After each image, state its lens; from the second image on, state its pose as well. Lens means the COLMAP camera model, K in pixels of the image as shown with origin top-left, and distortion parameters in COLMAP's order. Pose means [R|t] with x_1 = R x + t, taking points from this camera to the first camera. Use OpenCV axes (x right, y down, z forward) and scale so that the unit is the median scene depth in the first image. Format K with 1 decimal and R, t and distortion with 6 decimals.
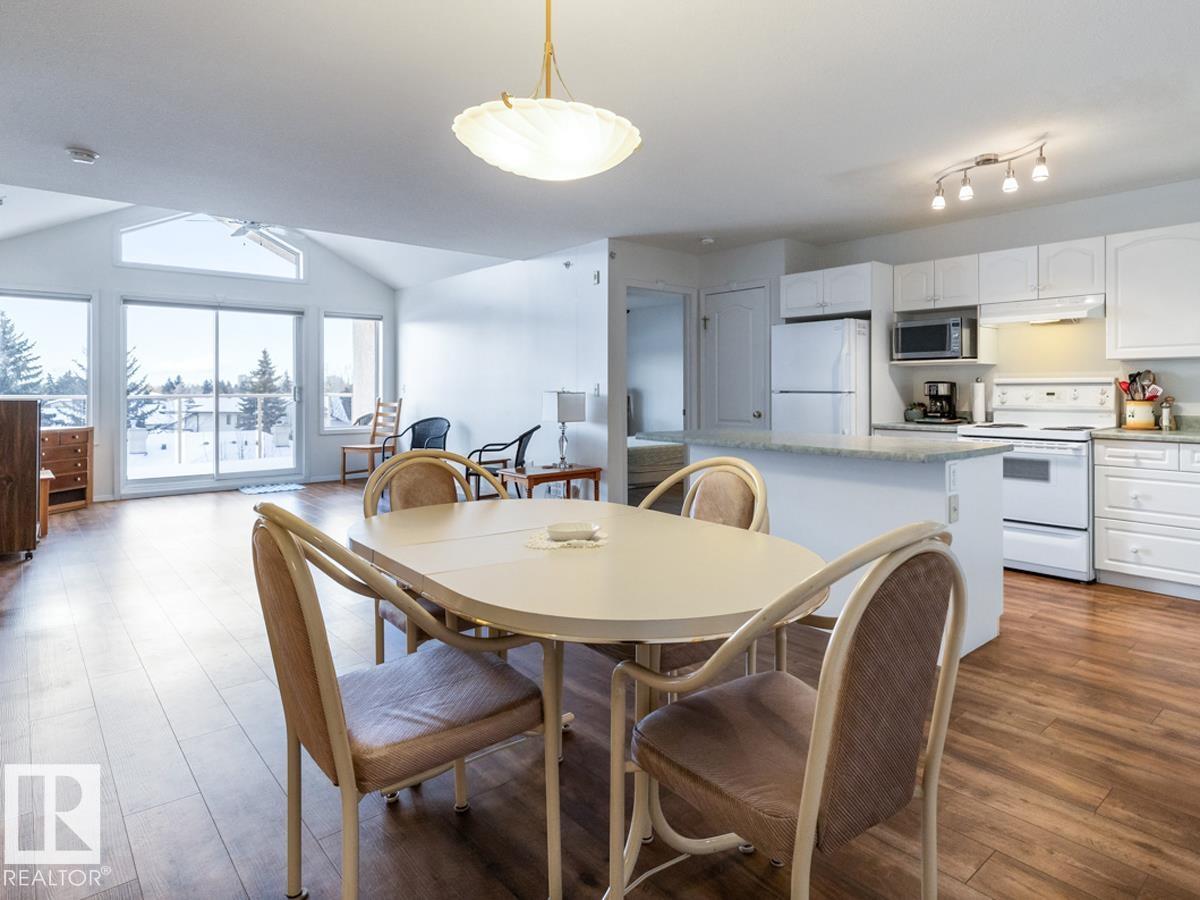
lens RADIAL K [[670.7, 0, 603.4], [0, 670.7, 413.7], [0, 0, 1]] dist [0.002213, 0.000349]
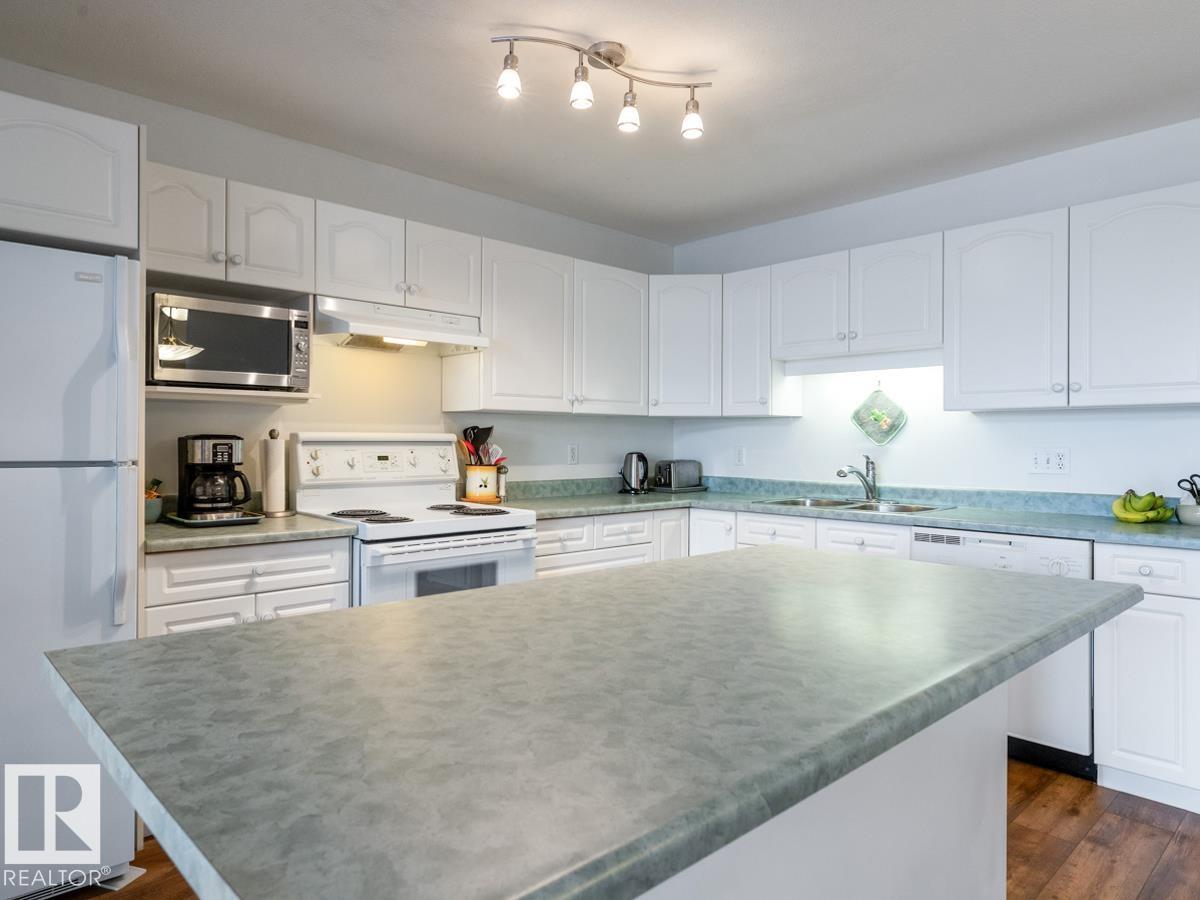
lens RADIAL K [[760.0, 0, 600.0], [0, 760.0, 450.0], [0, 0, 1]] dist [-0.002254, -0.001772]
pose [[-0.048387, -0.009334, 0.998785, -0.068293], [0.029346, 0.999511, 0.010763, -0.040610], [-0.998397, 0.029831, -0.048089, 0.873062]]
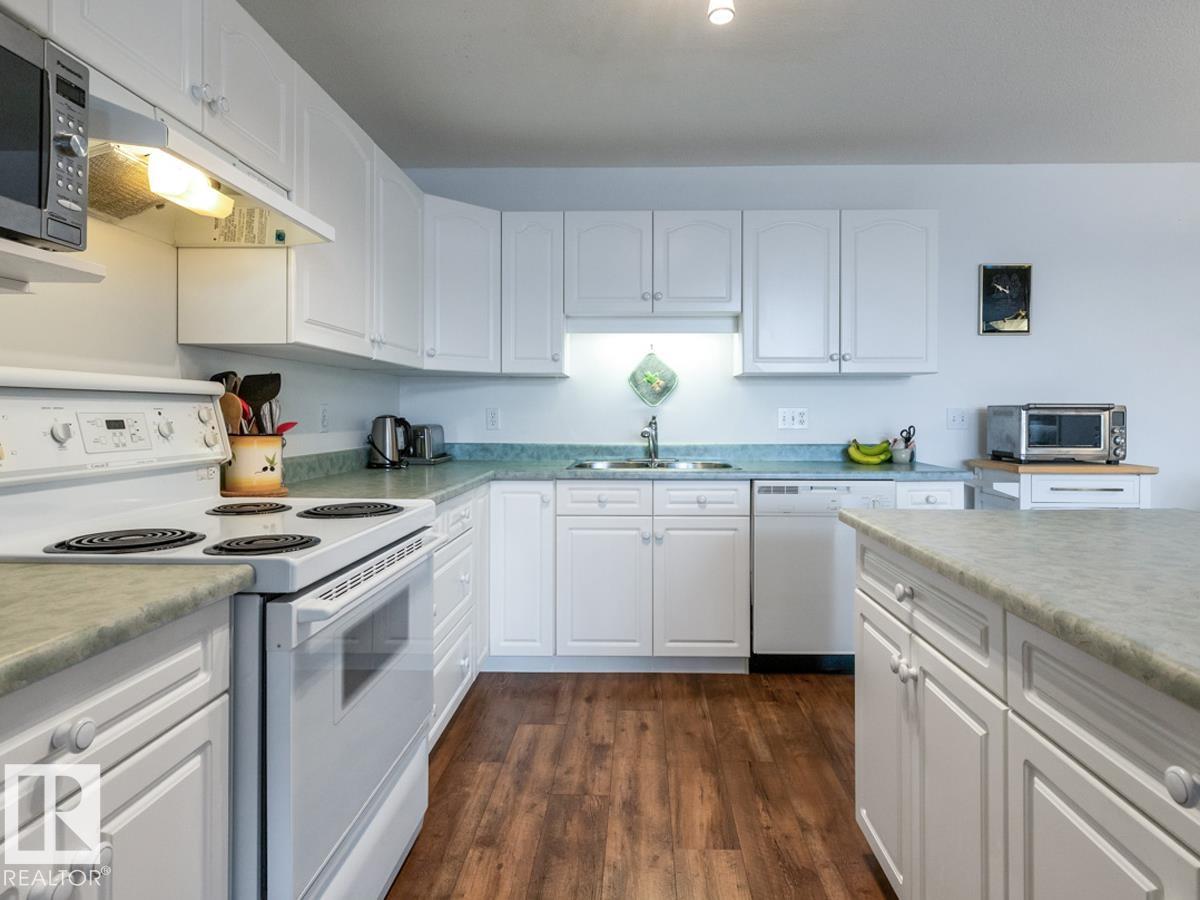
lens RADIAL K [[670.7, 0, 603.4], [0, 670.7, 413.7], [0, 0, 1]] dist [0.002213, 0.000349]
pose [[-0.748378, 0.002527, 0.663267, 0.294691], [0.023521, 0.999465, 0.022731, -0.037851], [-0.662855, 0.032612, -0.748037, 1.143443]]
